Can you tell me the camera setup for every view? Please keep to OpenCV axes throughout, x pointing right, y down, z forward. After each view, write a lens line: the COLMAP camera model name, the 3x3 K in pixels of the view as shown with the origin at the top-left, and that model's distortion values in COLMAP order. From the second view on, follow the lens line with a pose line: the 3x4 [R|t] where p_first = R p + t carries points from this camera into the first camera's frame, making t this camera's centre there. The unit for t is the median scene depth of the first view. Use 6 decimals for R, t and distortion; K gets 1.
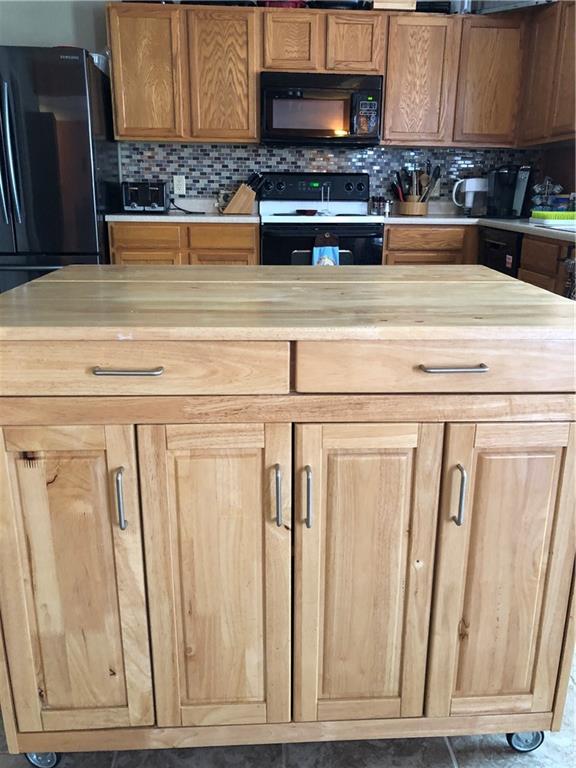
lens RADIAL K [[632.9, 0, 289.4], [0, 632.9, 391.8], [0, 0, 1]] dist [0.007978, -0.019542]
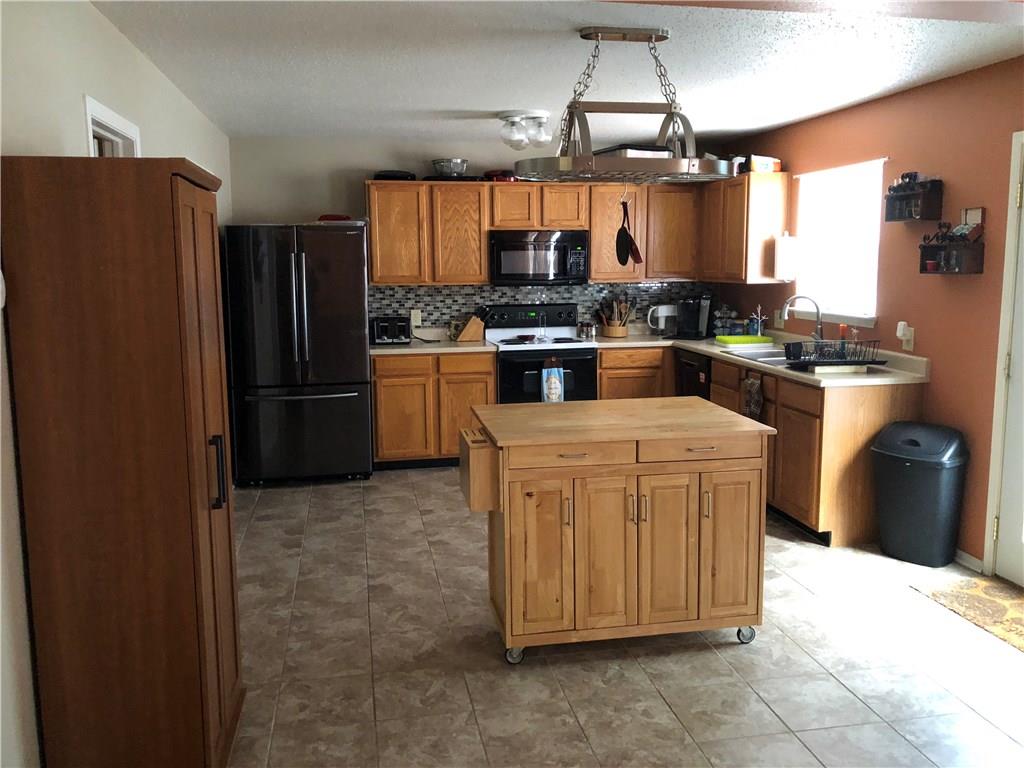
lens RADIAL K [[843.9, 0, 506.8], [0, 843.9, 376.7], [0, 0, 1]] dist [0.007978, -0.019542]
pose [[0.992065, -0.033014, 0.121313, -0.224109], [0.053500, 0.984040, -0.169712, 0.051481], [-0.113774, 0.174856, 0.977999, -0.552303]]
